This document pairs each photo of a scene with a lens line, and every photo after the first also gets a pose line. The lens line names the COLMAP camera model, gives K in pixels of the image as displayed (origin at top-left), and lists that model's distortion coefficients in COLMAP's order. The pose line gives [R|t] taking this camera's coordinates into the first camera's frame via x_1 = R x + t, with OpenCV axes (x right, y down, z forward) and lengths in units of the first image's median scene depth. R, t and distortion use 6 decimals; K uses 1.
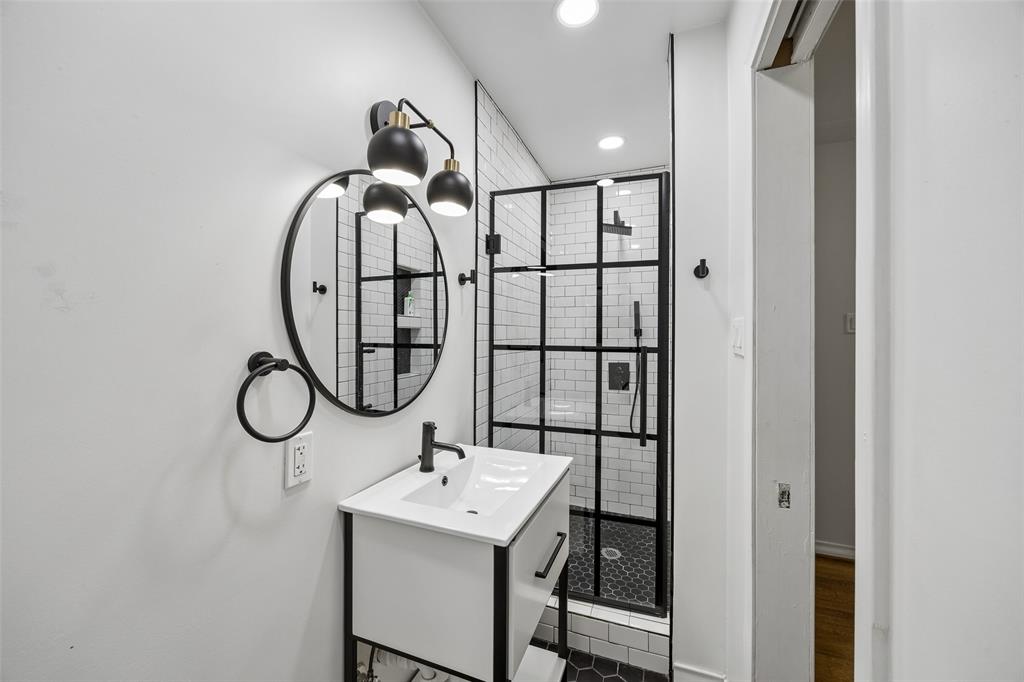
lens RADIAL K [[389.7, 0, 509.1], [0, 389.7, 336.0], [0, 0, 1]] dist [-0.002932, -0.000250]
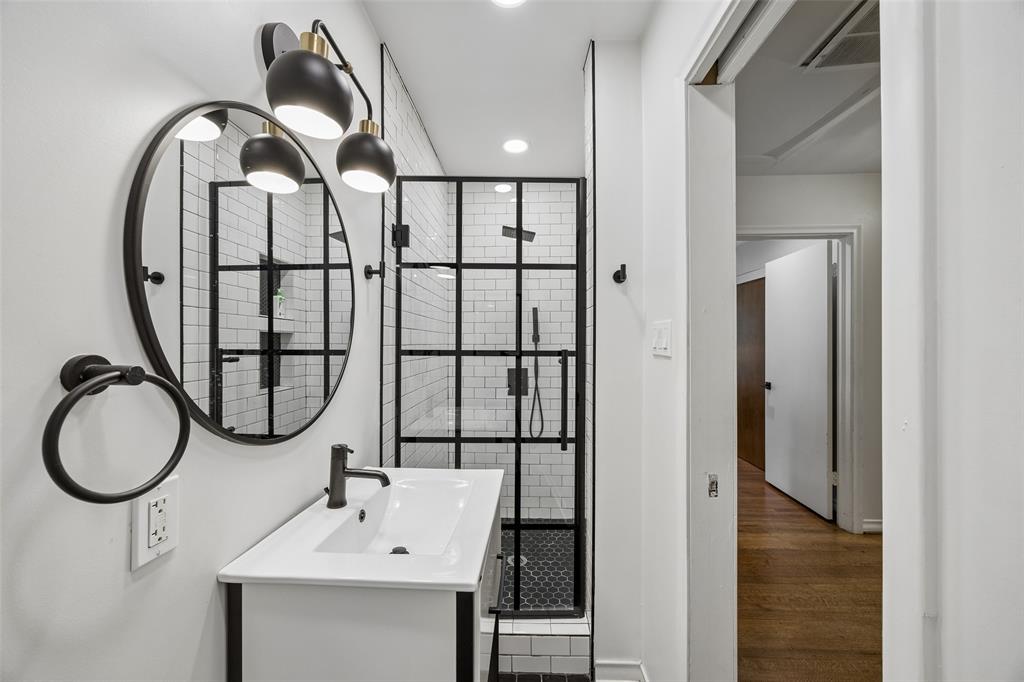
lens RADIAL K [[389.7, 0, 516.1], [0, 389.7, 344.2], [0, 0, 1]] dist [-0.002932, -0.000250]
pose [[0.946738, -0.002521, 0.321994, -0.096042], [0.002409, 0.999997, 0.000744, 0.011858], [-0.321995, 0.000072, 0.946742, 0.102524]]
